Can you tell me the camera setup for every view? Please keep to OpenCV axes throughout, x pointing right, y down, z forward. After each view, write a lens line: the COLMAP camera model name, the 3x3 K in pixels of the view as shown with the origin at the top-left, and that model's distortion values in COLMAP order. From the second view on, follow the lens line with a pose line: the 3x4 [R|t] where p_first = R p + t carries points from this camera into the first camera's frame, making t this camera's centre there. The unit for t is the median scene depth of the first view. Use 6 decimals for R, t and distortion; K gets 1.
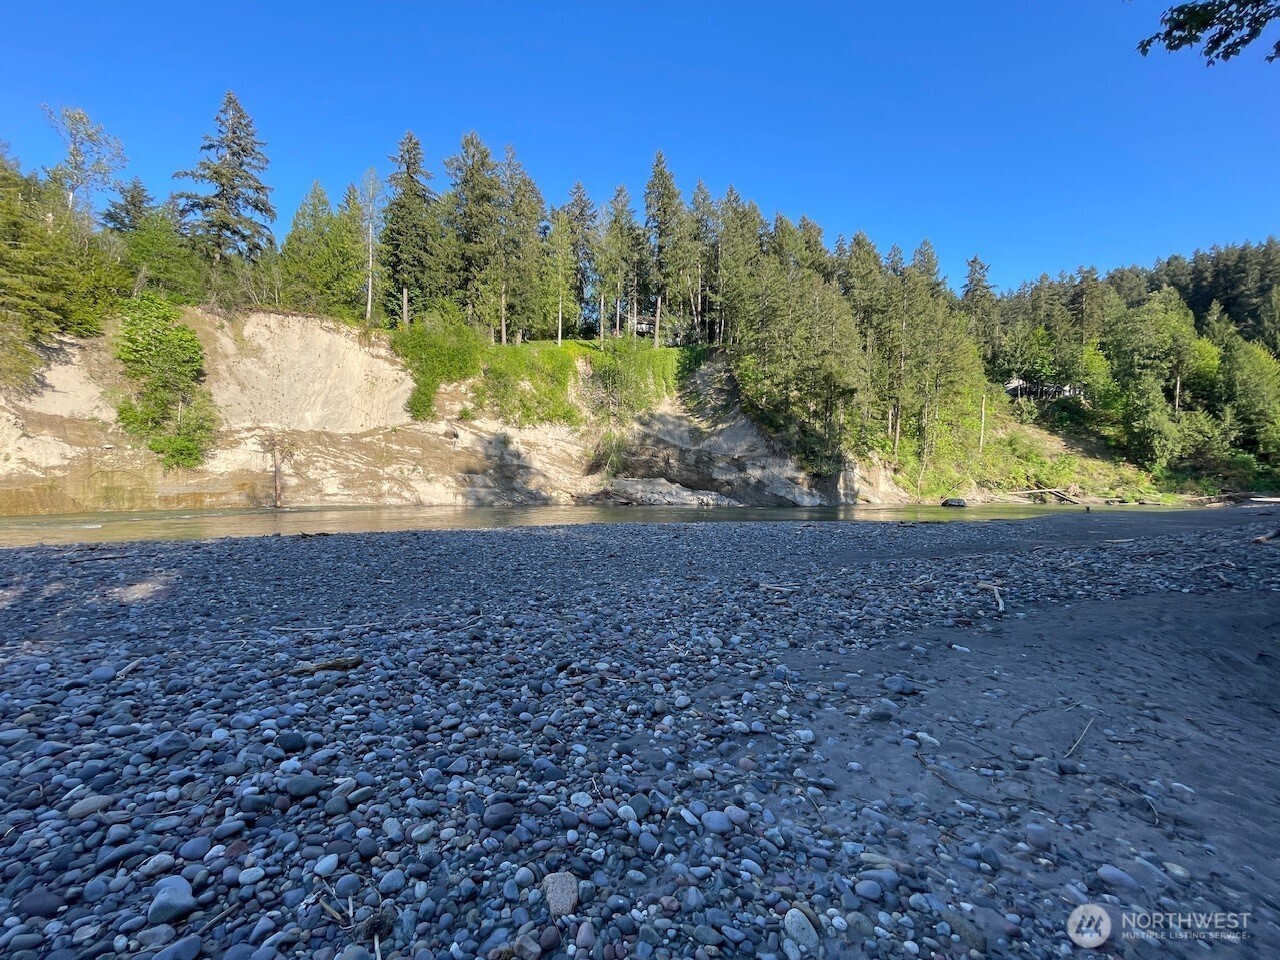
lens RADIAL K [[510.5, 0, 637.4], [0, 510.5, 483.4], [0, 0, 1]] dist [-0.009961, 0.000119]
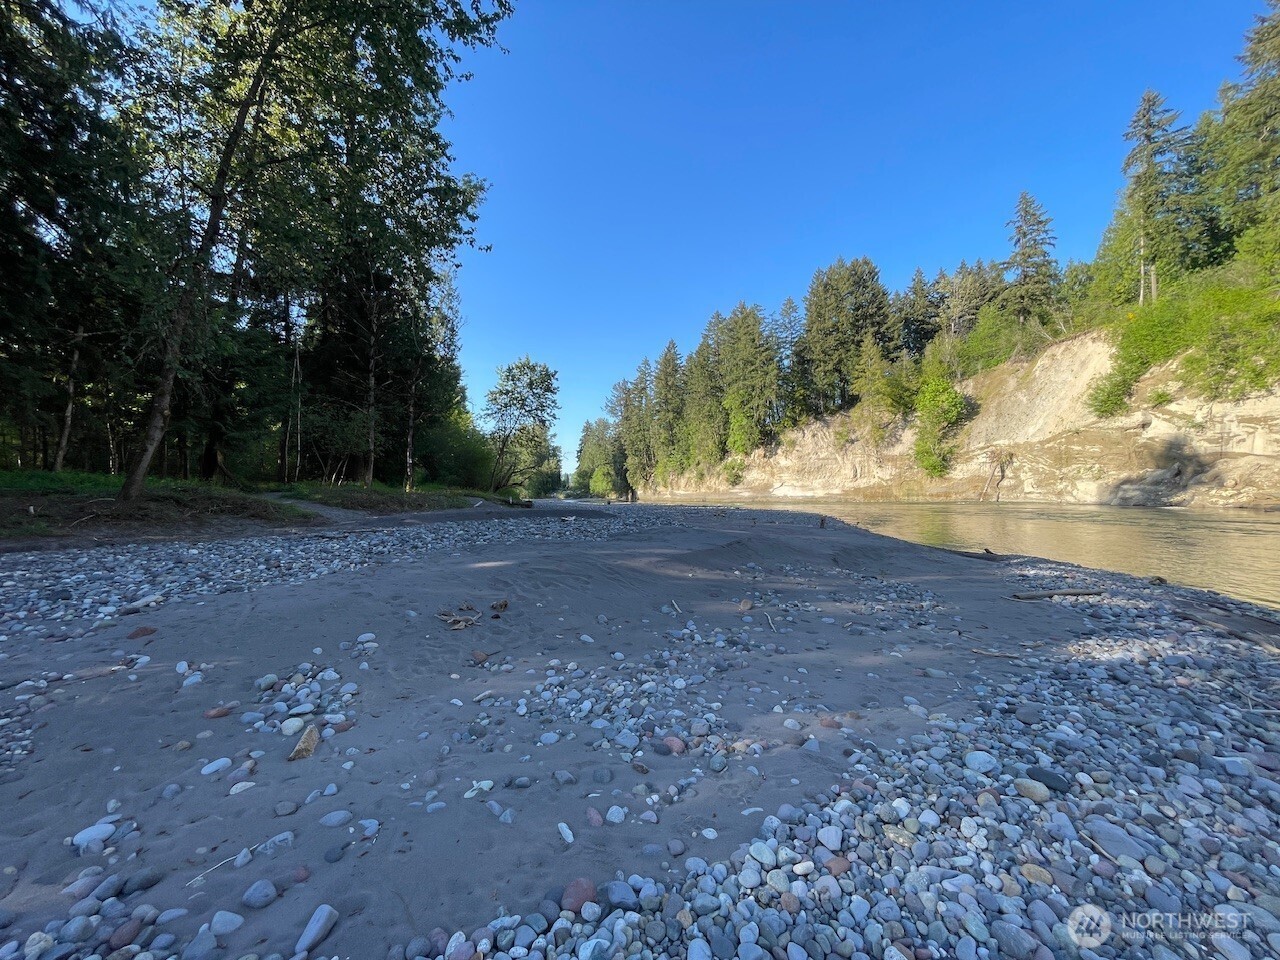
lens RADIAL K [[515.3, 0, 632.8], [0, 515.3, 476.3], [0, 0, 1]] dist [-0.003929, 0.000848]
pose [[-0.391637, -0.024445, -0.919795, 0.777683], [0.023977, 0.999036, -0.036761, 0.004197], [0.919808, -0.036451, -0.390673, 0.511662]]
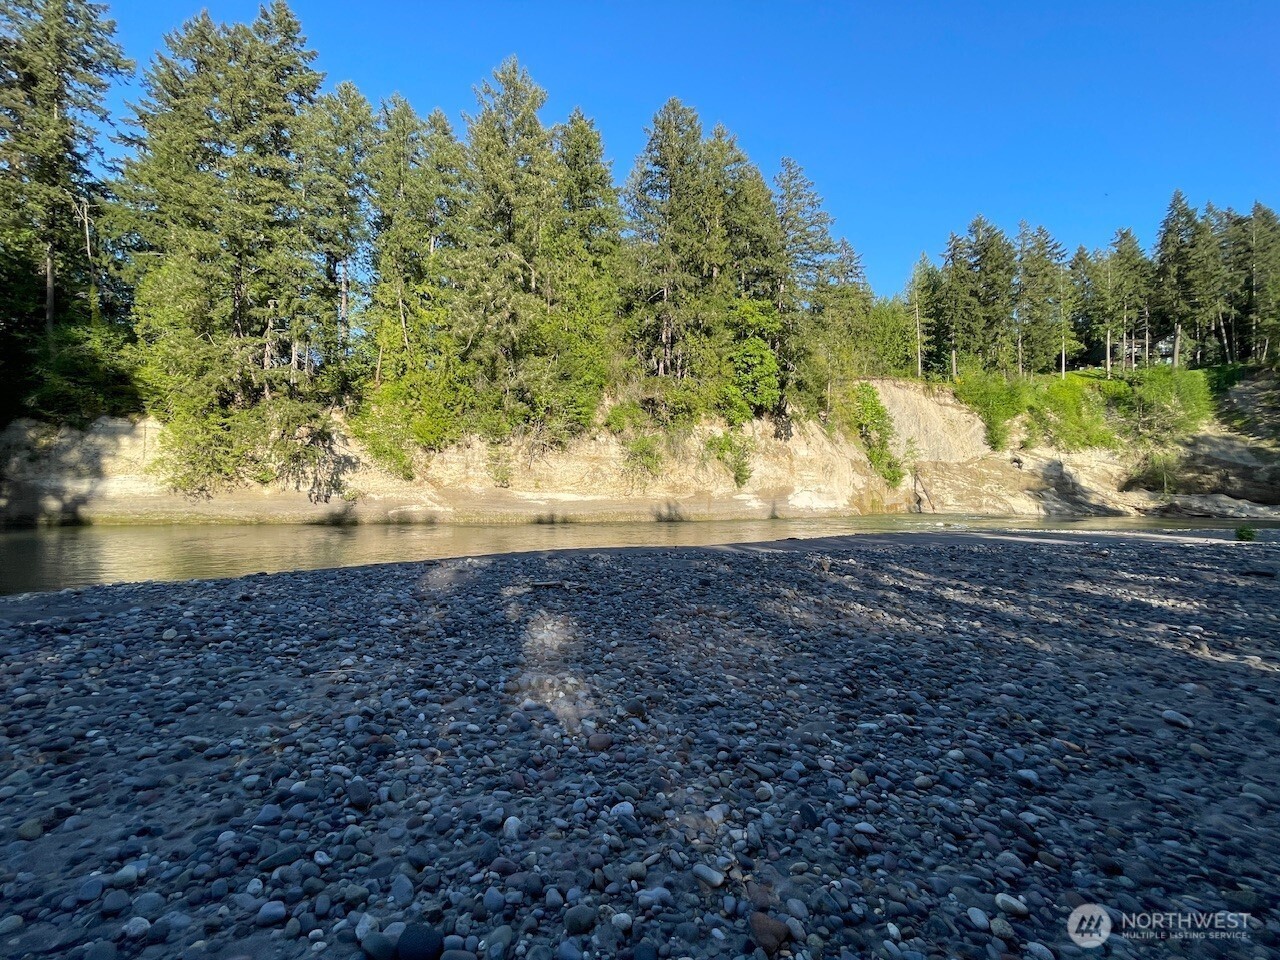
lens RADIAL K [[515.3, 0, 638.3], [0, 515.3, 479.7], [0, 0, 1]] dist [-0.003929, 0.000848]
pose [[0.897794, -0.008427, -0.440335, -0.632806], [-0.003514, 0.999648, -0.026296, -0.008084], [0.440401, 0.025156, 0.897449, -0.580800]]
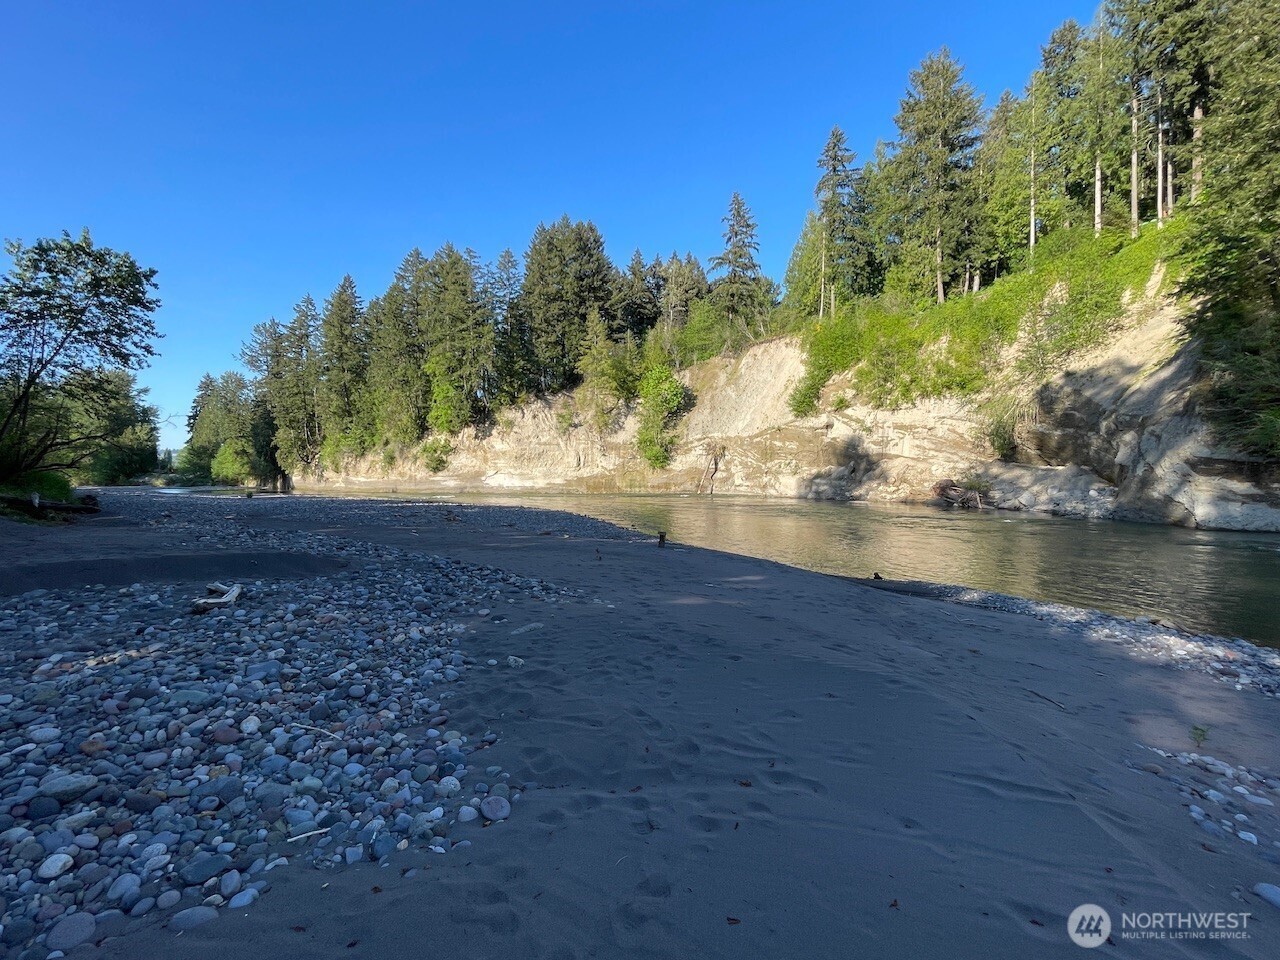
lens RADIAL K [[581.2, 0, 630.8], [0, 581.2, 478.5], [0, 0, 1]] dist [-0.003879, 0.000090]
pose [[0.144515, 0.001977, -0.989501, 0.671187], [0.011196, 0.999931, 0.003633, -0.003328], [0.989439, -0.011603, 0.144483, 0.443479]]
